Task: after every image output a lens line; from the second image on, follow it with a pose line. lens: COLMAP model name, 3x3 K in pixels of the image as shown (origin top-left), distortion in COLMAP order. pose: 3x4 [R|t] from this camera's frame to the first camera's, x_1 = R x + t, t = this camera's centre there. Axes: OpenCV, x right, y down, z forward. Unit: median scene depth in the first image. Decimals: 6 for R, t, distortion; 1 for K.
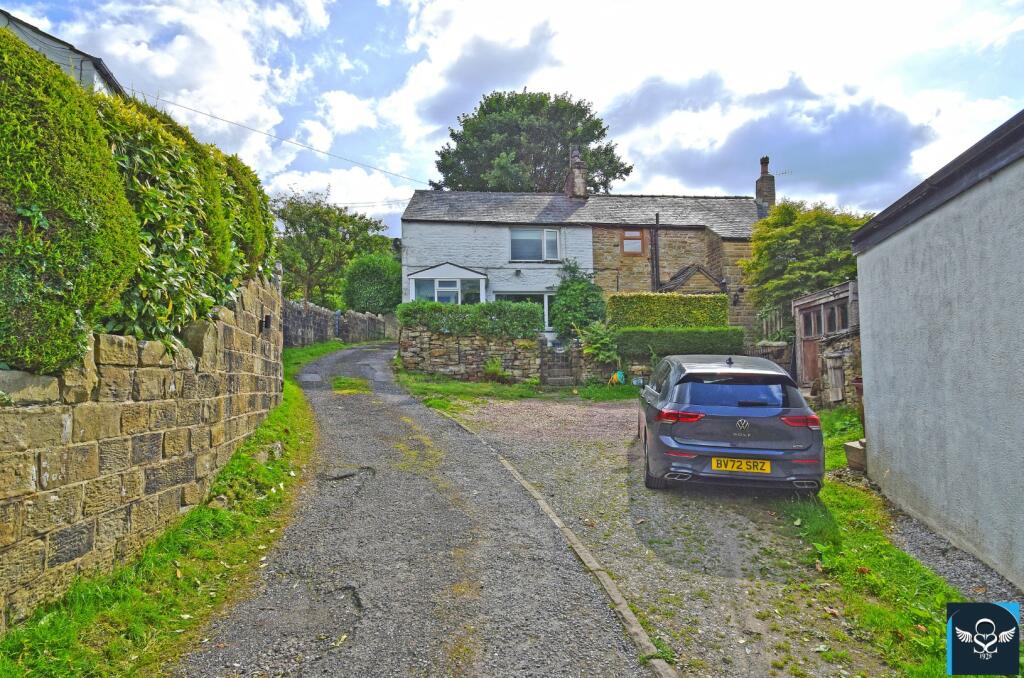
lens RADIAL K [[438.3, 0, 510.6], [0, 438.3, 361.0], [0, 0, 1]] dist [0.017848, -0.000002]
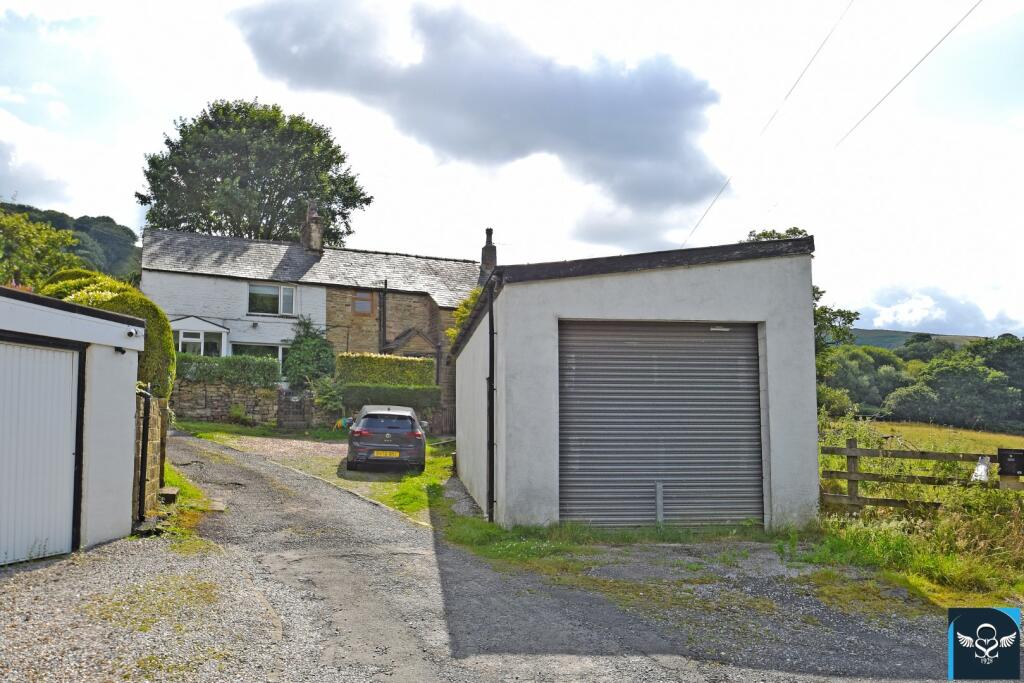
lens RADIAL K [[718.7, 0, 511.0], [0, 718.7, 366.6], [0, 0, 1]] dist [-0.000354, -0.000315]
pose [[0.901655, 0.055601, 0.428866, -0.165501], [-0.026022, 0.996879, -0.074533, 0.014294], [-0.431672, 0.056043, 0.900288, -0.844506]]
